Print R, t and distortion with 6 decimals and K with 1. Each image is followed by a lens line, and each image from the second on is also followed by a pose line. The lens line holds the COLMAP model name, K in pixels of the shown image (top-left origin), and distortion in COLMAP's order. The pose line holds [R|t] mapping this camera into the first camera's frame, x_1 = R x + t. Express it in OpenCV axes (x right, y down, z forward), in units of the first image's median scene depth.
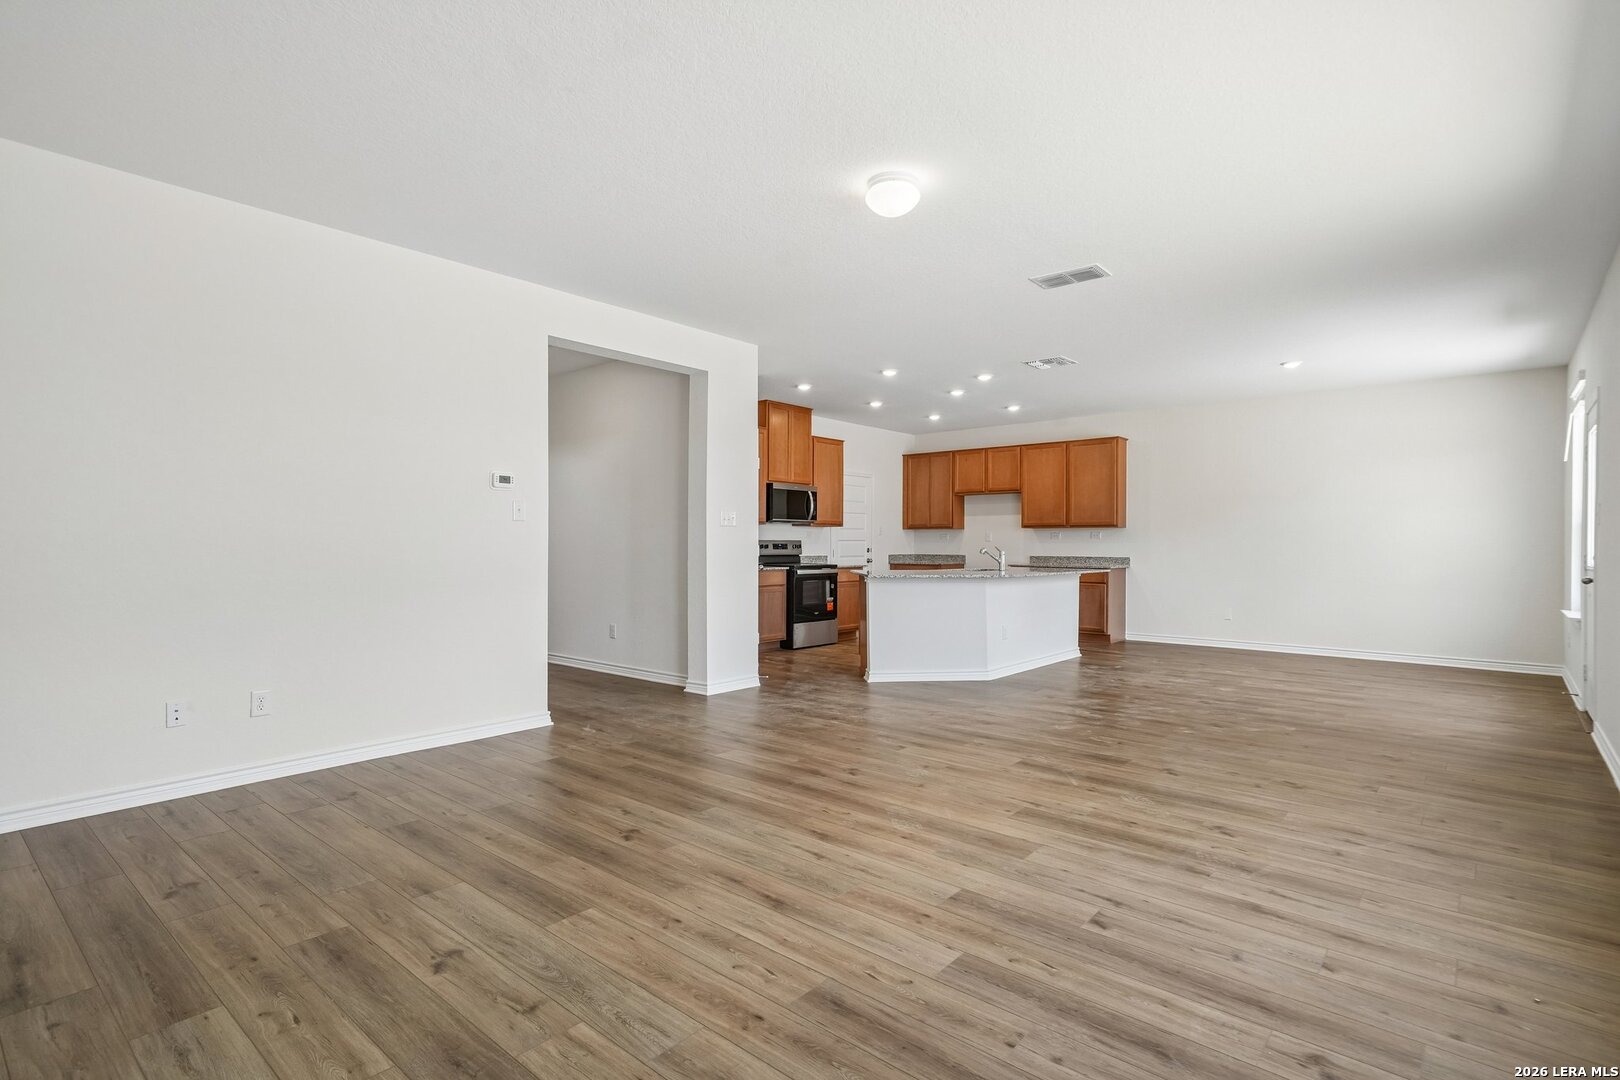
lens RADIAL K [[793.8, 0, 811.0], [0, 793.8, 542.3], [0, 0, 1]] dist [0.019033, 0.000345]
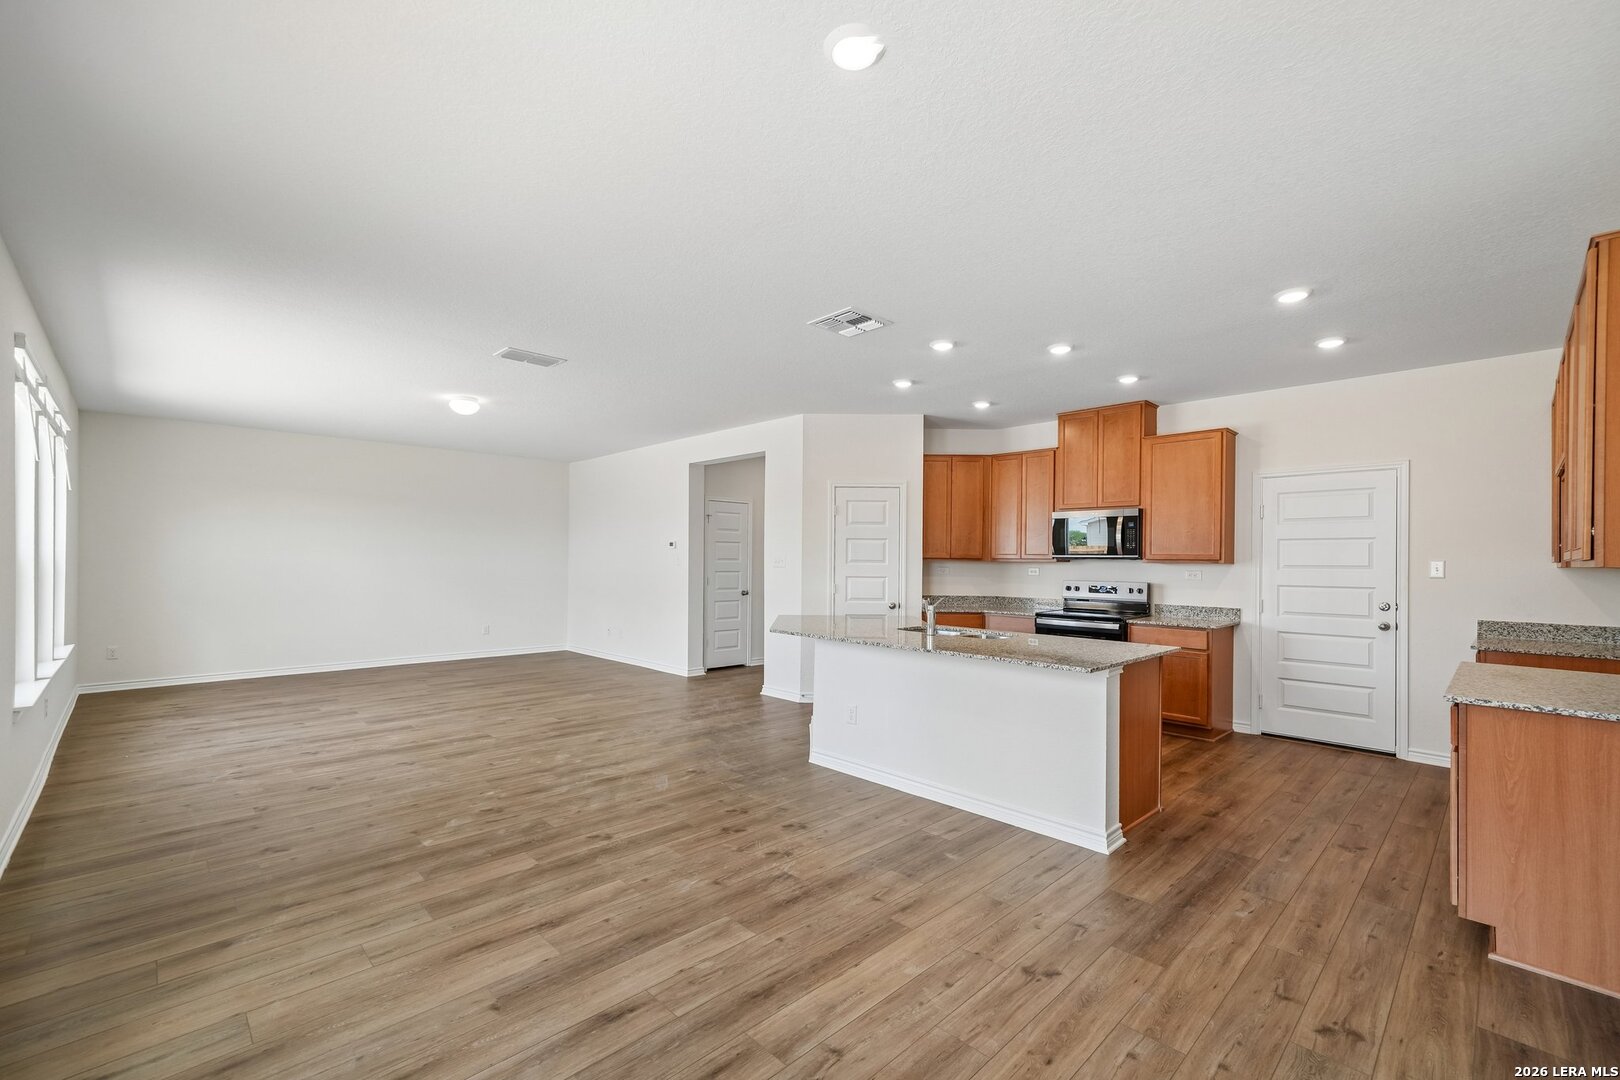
lens RADIAL K [[685.3, 0, 800.6], [0, 685.3, 558.0], [0, 0, 1]] dist [0.001411, 0.000901]
pose [[-0.094349, -0.006500, -0.995518, 1.298765], [-0.009439, 0.999940, -0.005635, -0.037775], [0.995494, 0.008865, -0.094405, 1.508106]]
